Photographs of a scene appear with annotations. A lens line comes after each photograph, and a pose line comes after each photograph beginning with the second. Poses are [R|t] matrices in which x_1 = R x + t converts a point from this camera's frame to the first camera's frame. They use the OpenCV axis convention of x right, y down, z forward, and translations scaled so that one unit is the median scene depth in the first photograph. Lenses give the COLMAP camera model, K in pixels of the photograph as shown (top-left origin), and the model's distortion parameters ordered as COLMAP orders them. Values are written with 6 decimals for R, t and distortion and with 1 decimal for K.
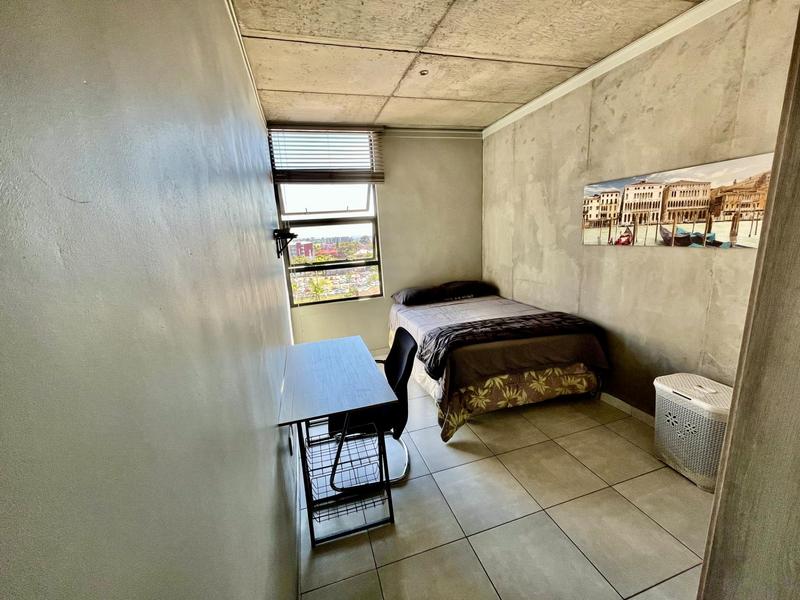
lens RADIAL K [[322.1, 0, 397.8], [0, 322.1, 298.9], [0, 0, 1]] dist [-0.004846, -0.000361]
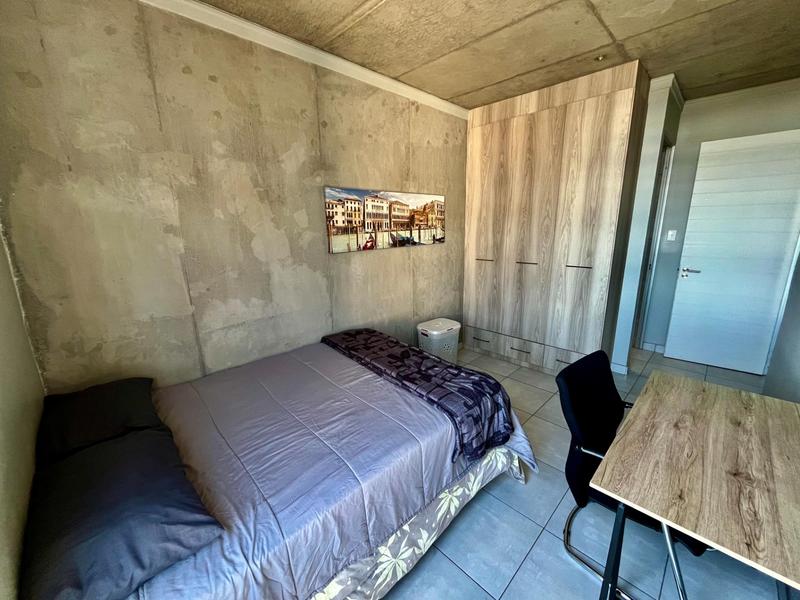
lens RADIAL K [[322.1, 0, 398.7], [0, 322.1, 297.8], [0, 0, 1]] dist [-0.004846, -0.000361]
pose [[-0.465511, -0.136529, 0.874448, -0.357839], [0.223729, 0.937787, 0.265520, -0.284863], [-0.856297, 0.319242, -0.406005, 1.422831]]
